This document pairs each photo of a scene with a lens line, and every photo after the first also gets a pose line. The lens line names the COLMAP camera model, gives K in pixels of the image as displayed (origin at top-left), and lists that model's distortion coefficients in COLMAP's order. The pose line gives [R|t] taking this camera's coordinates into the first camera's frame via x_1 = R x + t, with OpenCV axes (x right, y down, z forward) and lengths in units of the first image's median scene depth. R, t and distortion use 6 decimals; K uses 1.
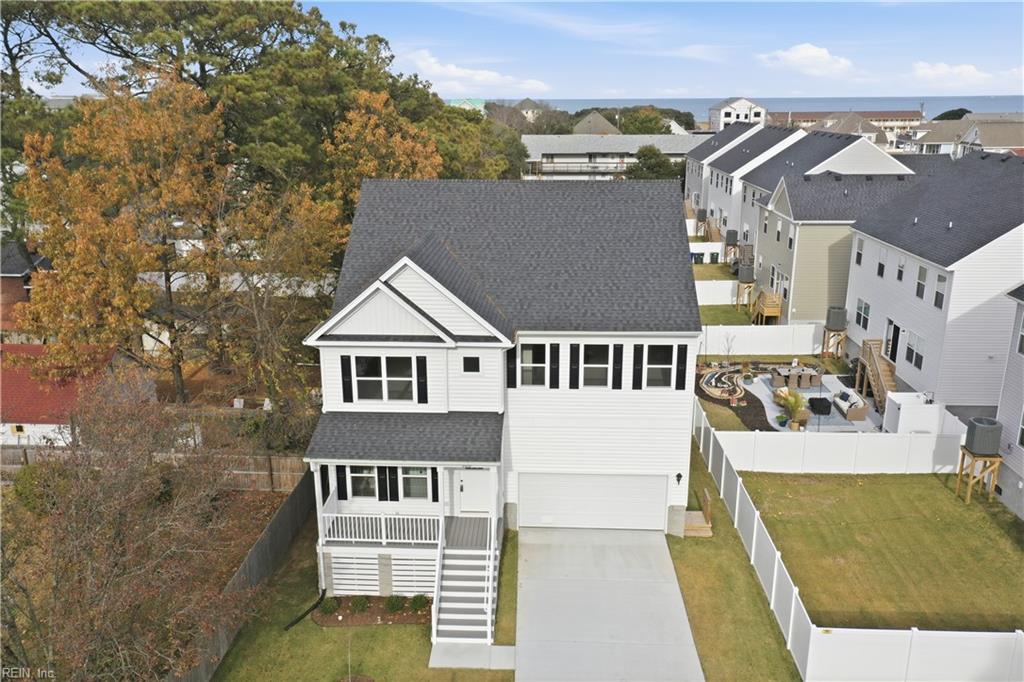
lens RADIAL K [[814.6, 0, 512.1], [0, 814.6, 341.6], [0, 0, 1]] dist [0.011747, 0.002759]
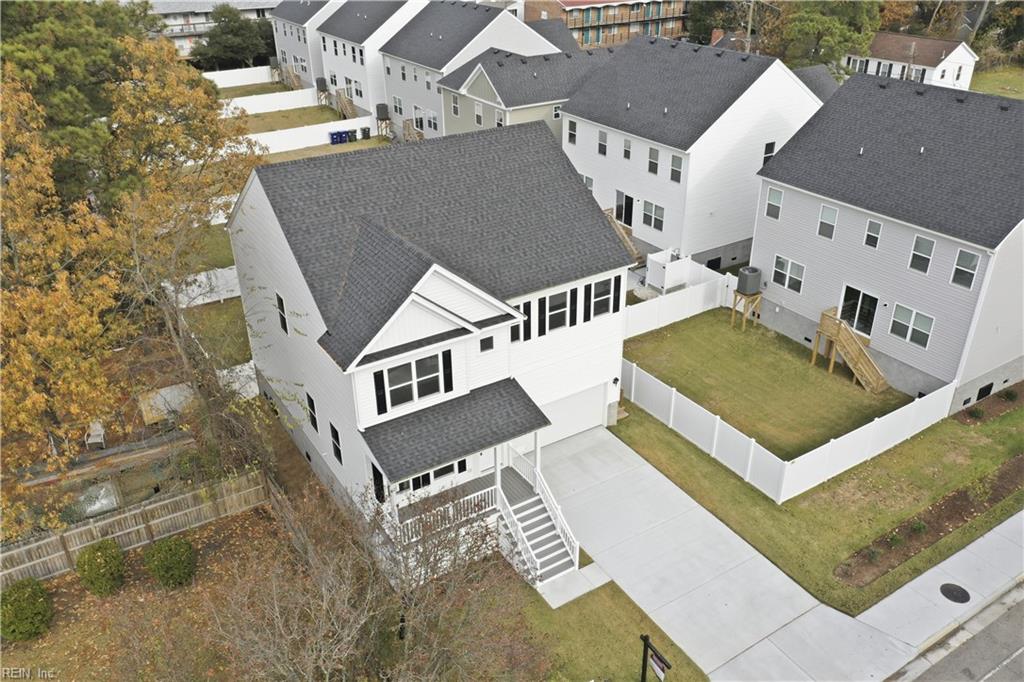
lens RADIAL K [[814.6, 0, 516.5], [0, 814.6, 340.9], [0, 0, 1]] dist [0.011747, 0.002759]
pose [[0.816427, -0.277406, 0.506452, -0.549979], [0.168915, 0.953417, 0.249928, -0.232856], [-0.552191, -0.118501, 0.825253, 0.095632]]
